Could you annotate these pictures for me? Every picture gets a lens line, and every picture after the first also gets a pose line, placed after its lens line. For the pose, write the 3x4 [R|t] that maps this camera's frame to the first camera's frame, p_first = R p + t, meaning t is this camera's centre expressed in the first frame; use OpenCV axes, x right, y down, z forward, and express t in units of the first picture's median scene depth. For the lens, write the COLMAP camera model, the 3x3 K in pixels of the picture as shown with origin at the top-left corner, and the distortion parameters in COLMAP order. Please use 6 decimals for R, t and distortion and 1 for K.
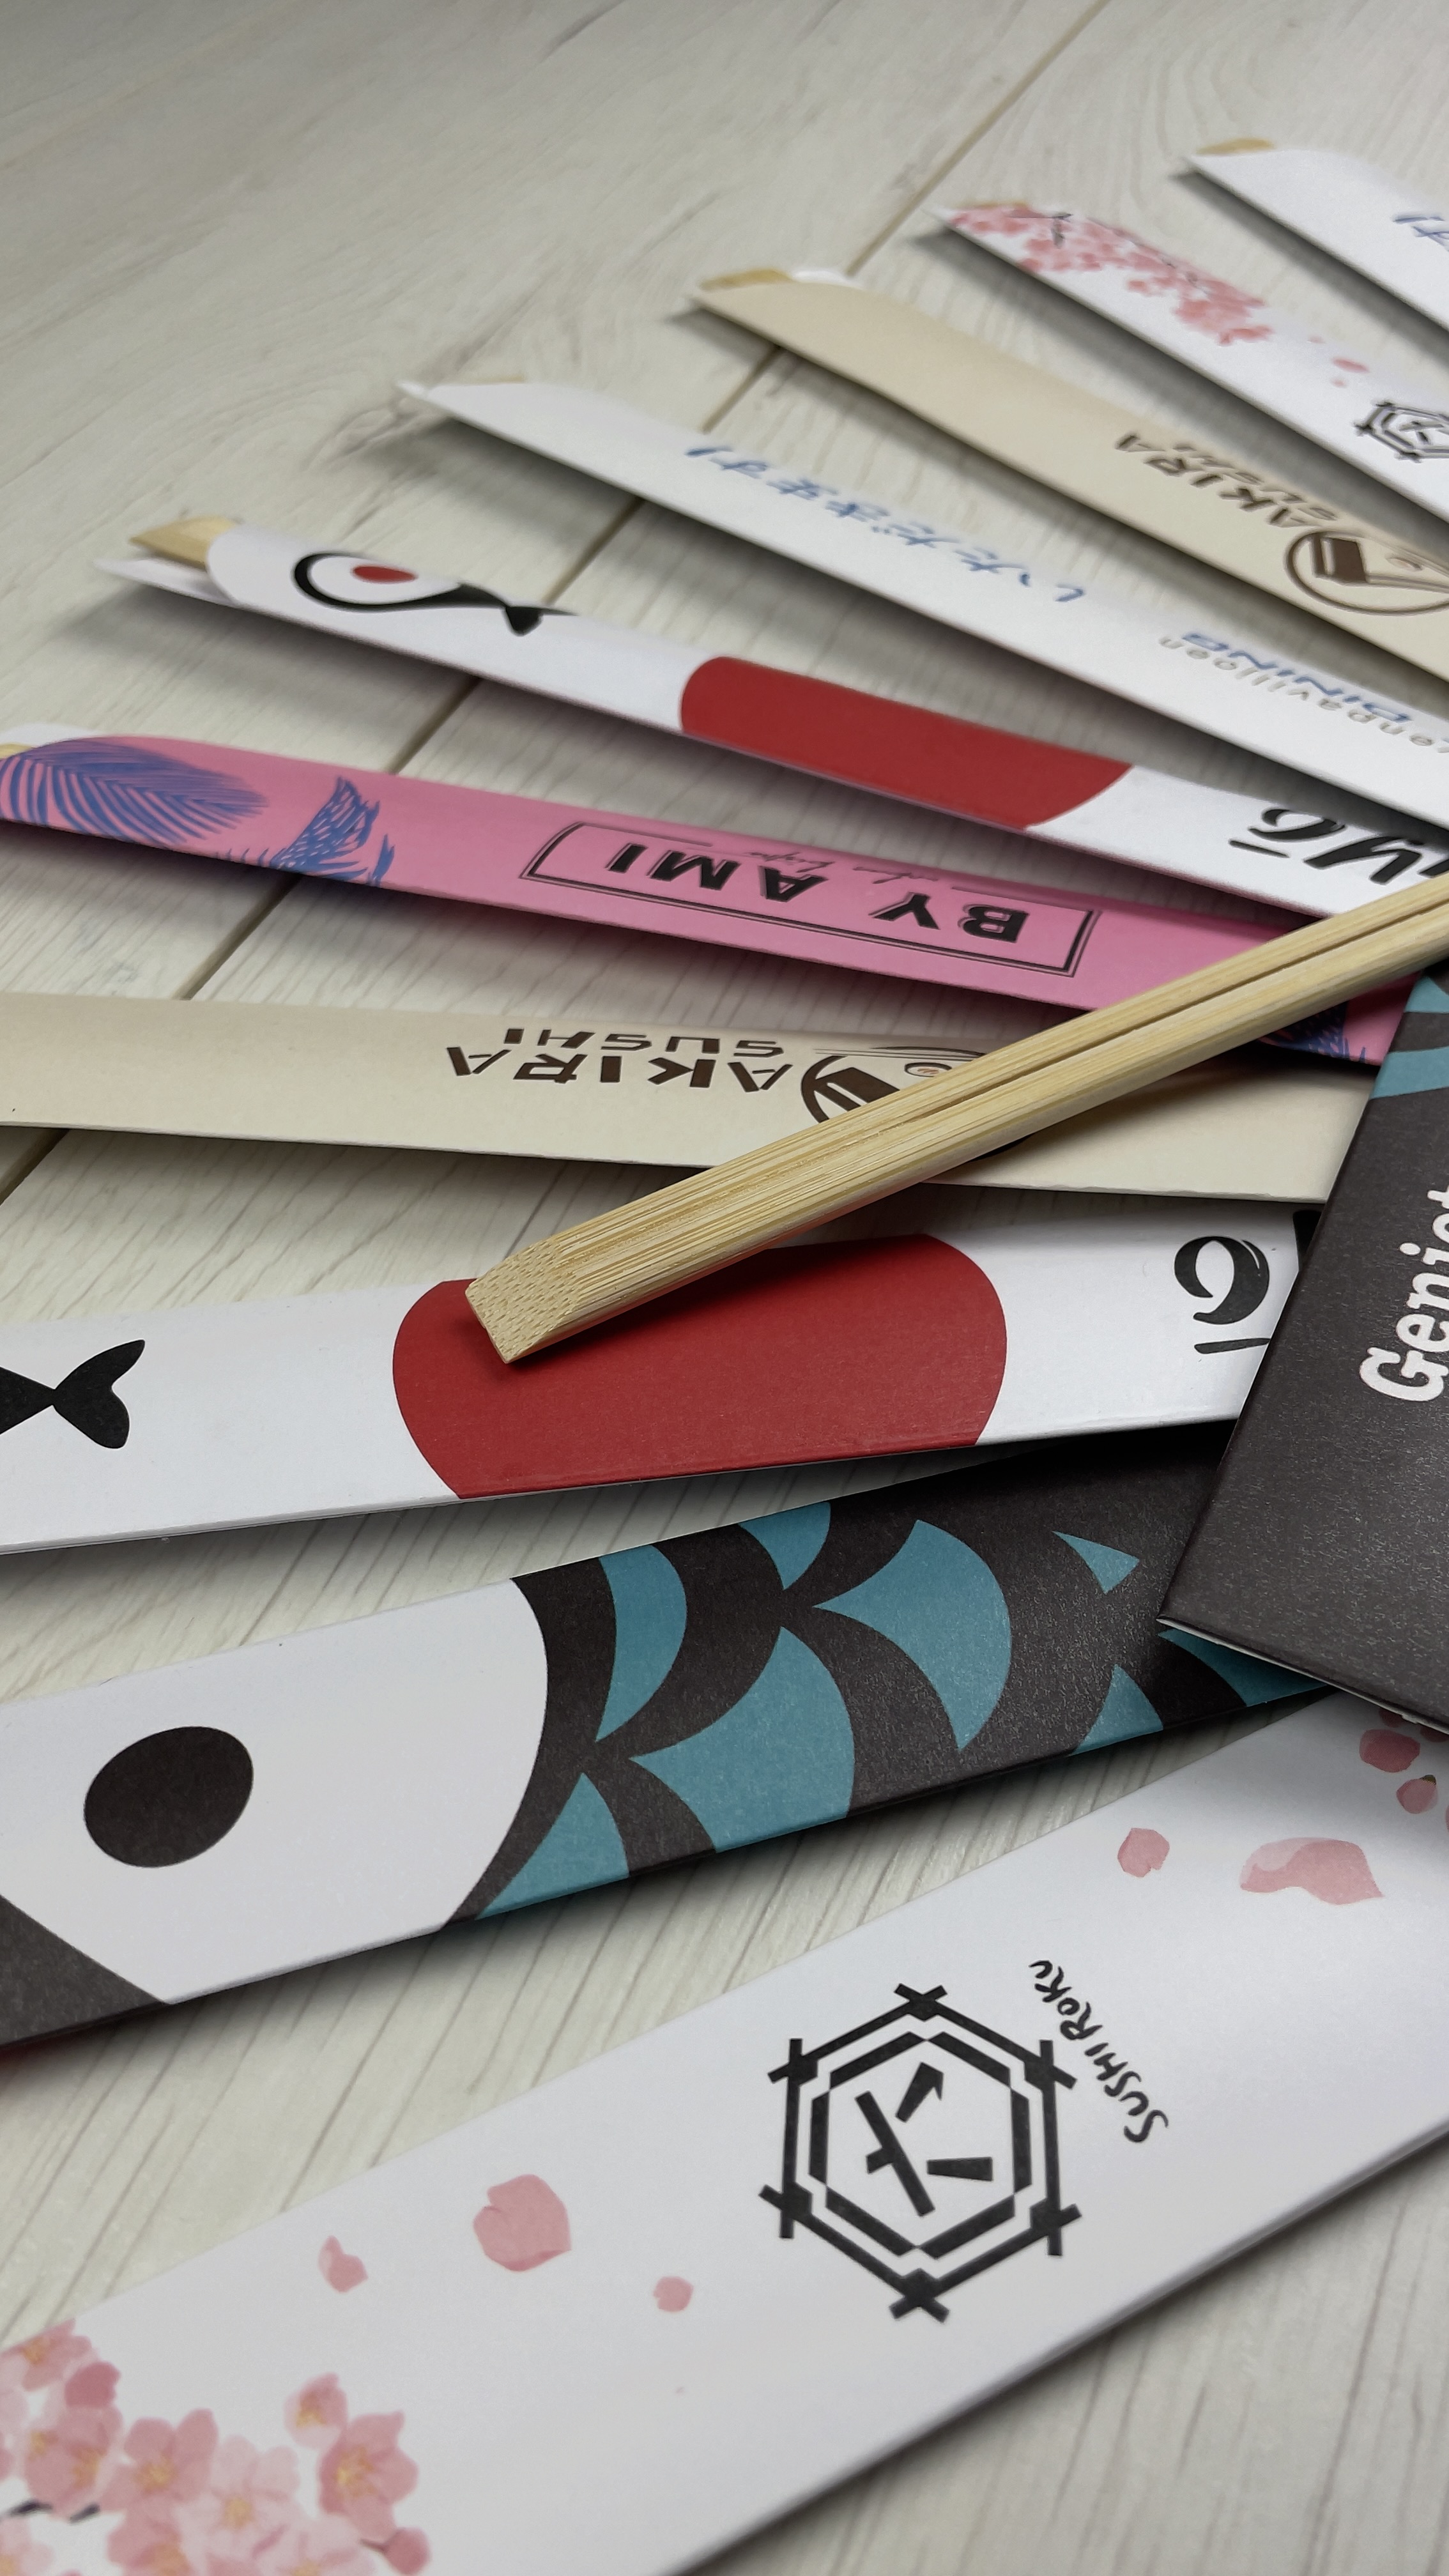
lens RADIAL K [[2008.0, 0, 724.5], [0, 2008.0, 1288.0], [0, 0, 1]] dist [0.132308, -0.233779]
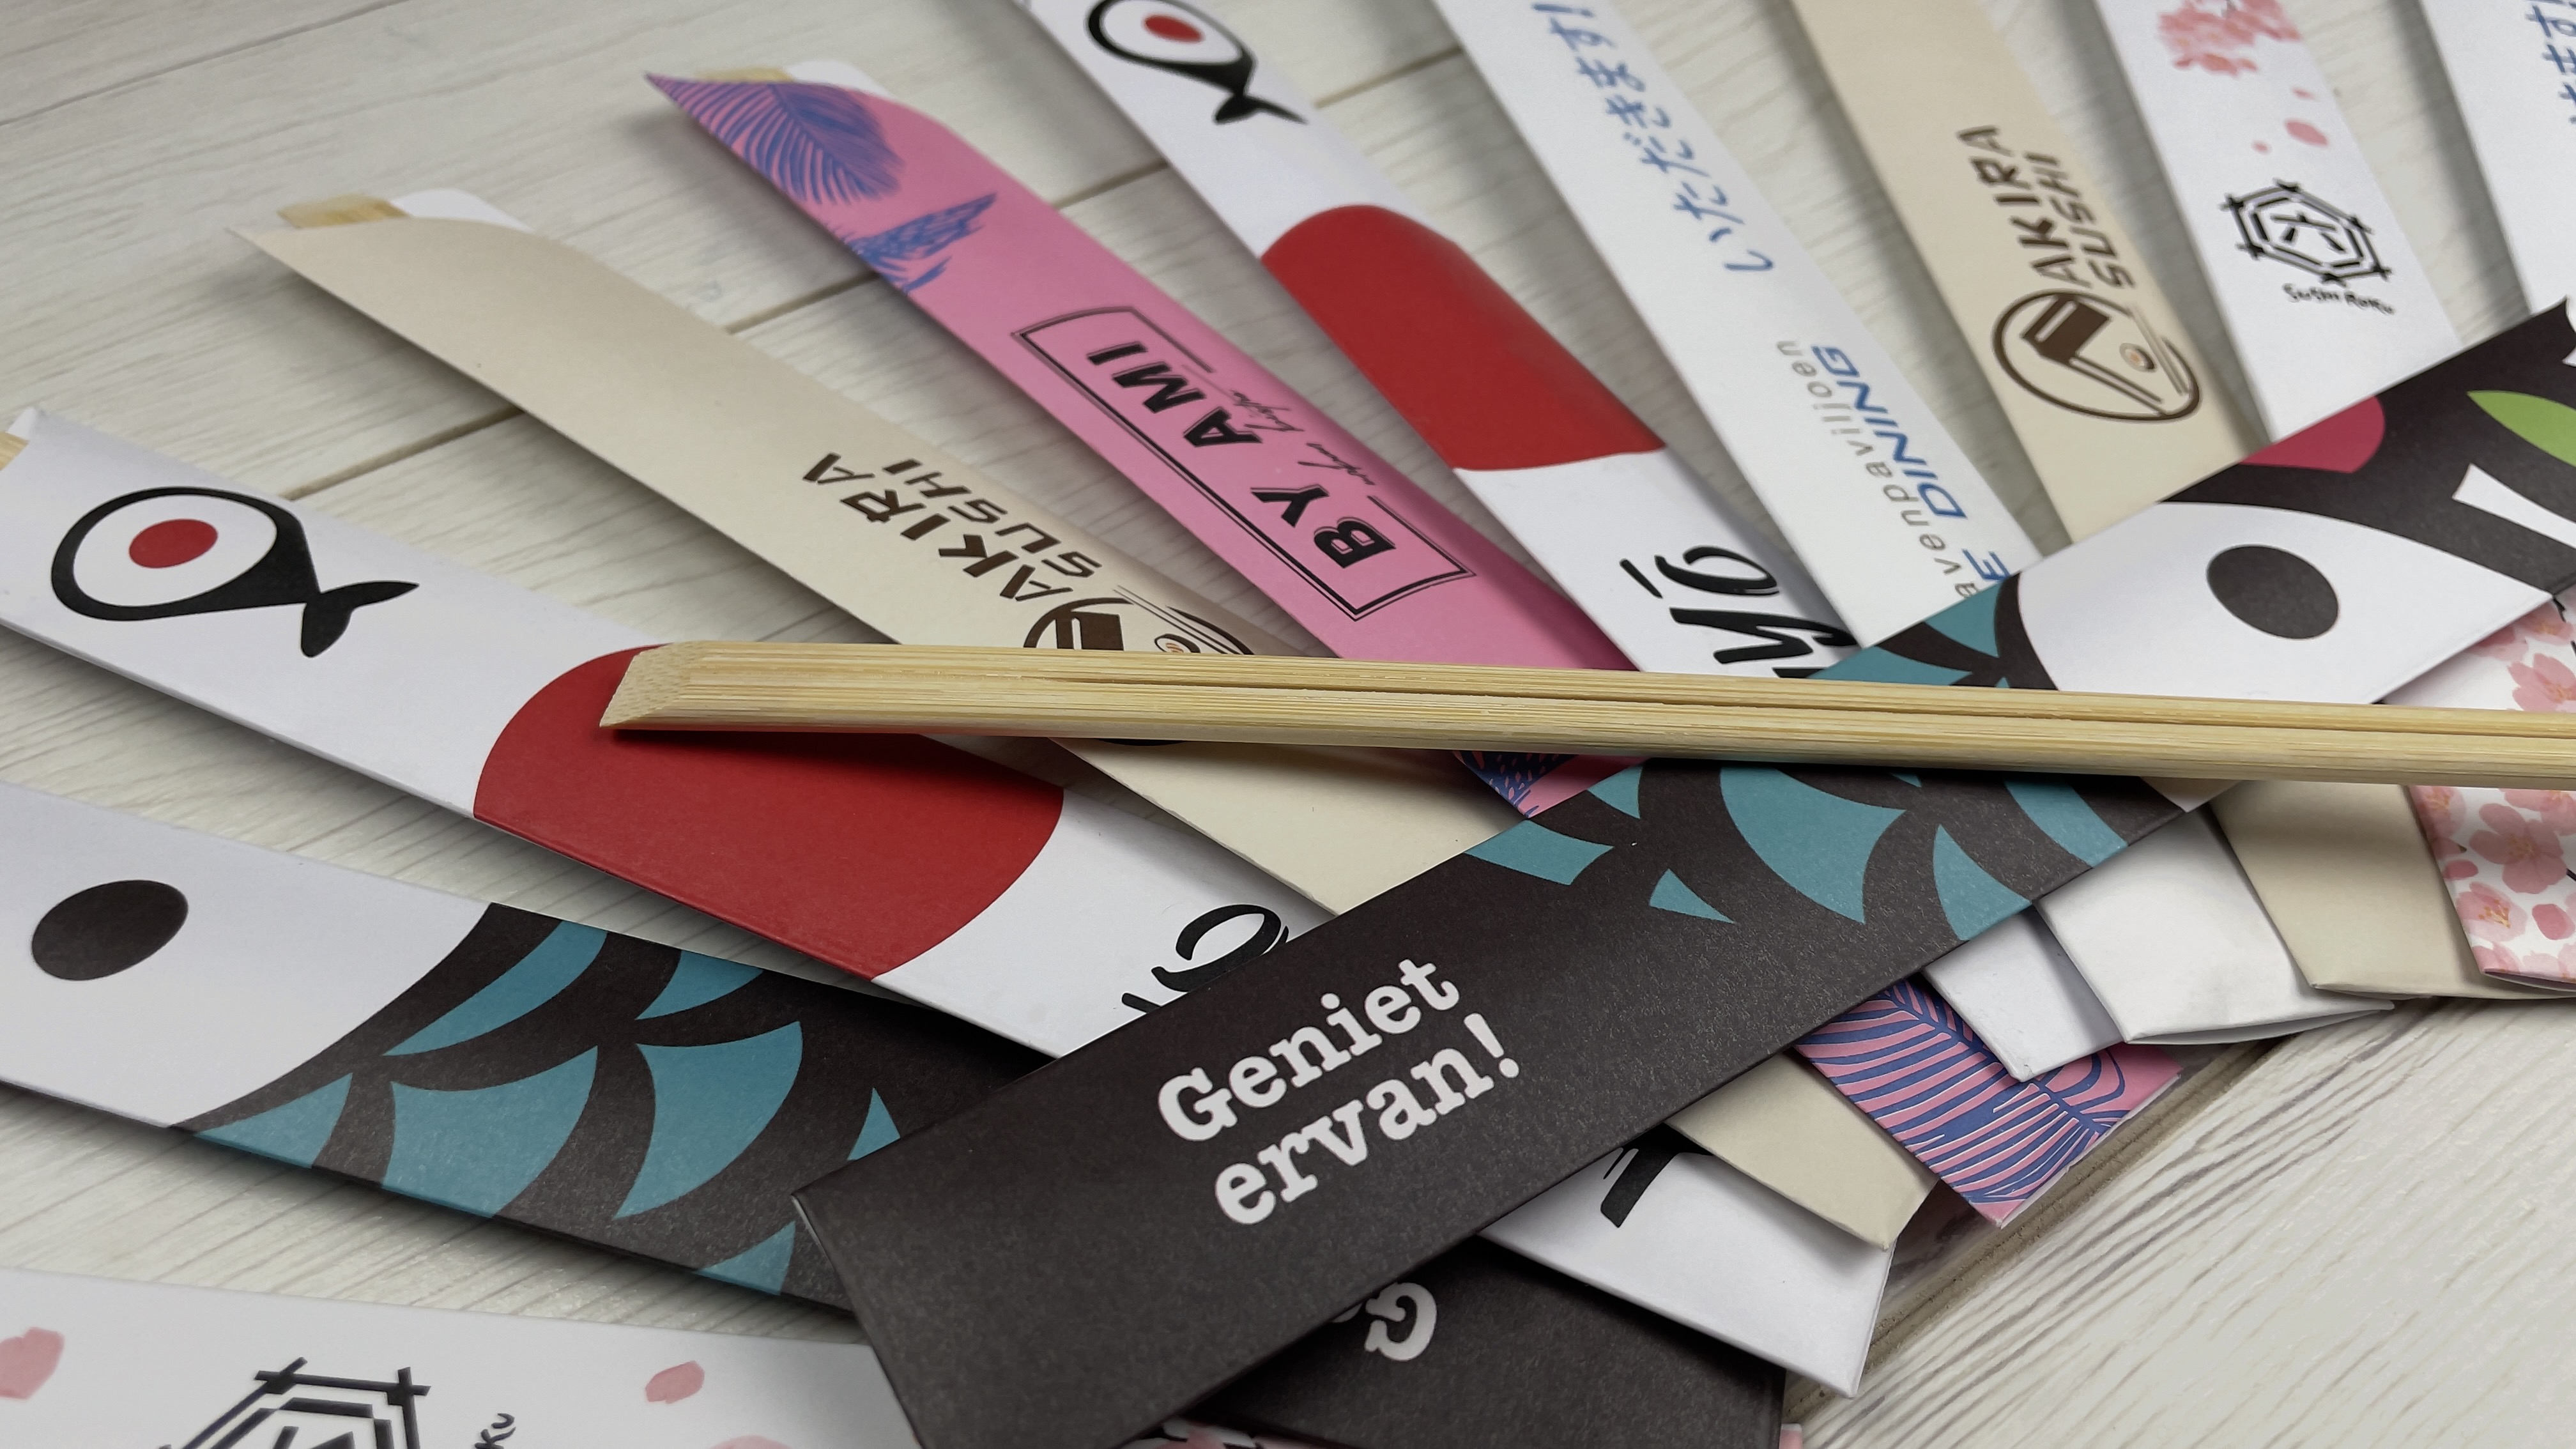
lens RADIAL K [[2008.0, 0, 1288.0], [0, 2008.0, 724.5], [0, 0, 1]] dist [0.132308, -0.233779]
pose [[0.849818, 0.408931, -0.332542, 0.504053], [-0.403473, 0.910674, 0.088781, -0.186472], [0.339143, 0.058725, 0.938900, 0.072090]]
